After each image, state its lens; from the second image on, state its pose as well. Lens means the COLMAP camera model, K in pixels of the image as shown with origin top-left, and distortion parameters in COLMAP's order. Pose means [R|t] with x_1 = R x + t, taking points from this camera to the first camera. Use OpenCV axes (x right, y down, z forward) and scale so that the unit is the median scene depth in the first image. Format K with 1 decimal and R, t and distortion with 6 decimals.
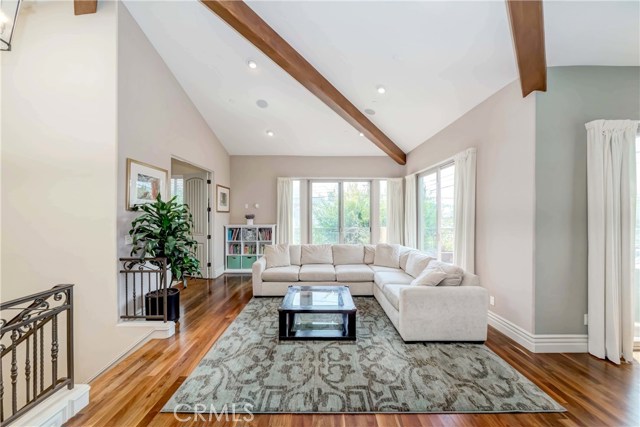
lens RADIAL K [[234.9, 0, 320.0], [0, 234.9, 213.5], [0, 0, 1]] dist [-0.006502, 0.000057]
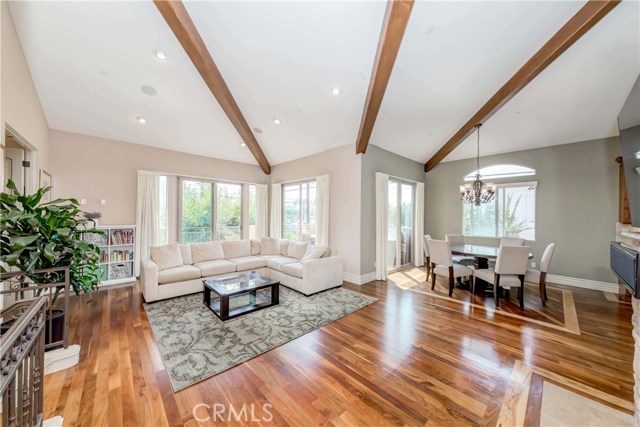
lens RADIAL K [[224.9, 0, 325.5], [0, 224.9, 213.7], [0, 0, 1]] dist [0.000413, 0.000037]
pose [[0.721678, 0.010753, 0.692146, -0.447266], [-0.012514, 0.999919, -0.002487, 0.000122], [-0.692116, -0.006867, 0.721753, -0.124727]]
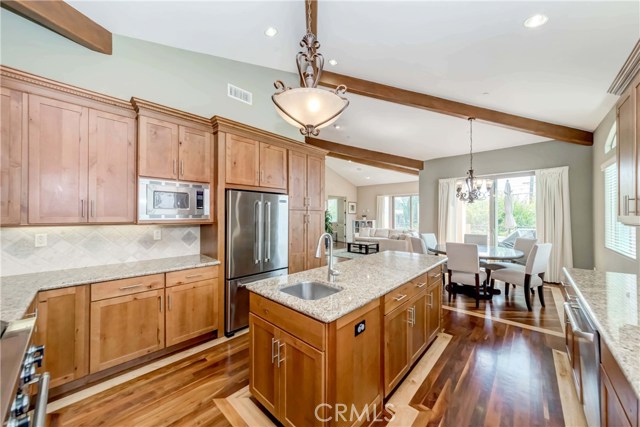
lens RADIAL K [[229.9, 0, 320.4], [0, 229.9, 213.7], [0, 0, 1]] dist [0.000243, 0.000038]
pose [[0.744810, -0.012306, -0.667163, 1.321314], [0.012547, 0.999911, -0.004437, -0.003246], [0.667158, -0.005066, 0.744899, -1.329360]]
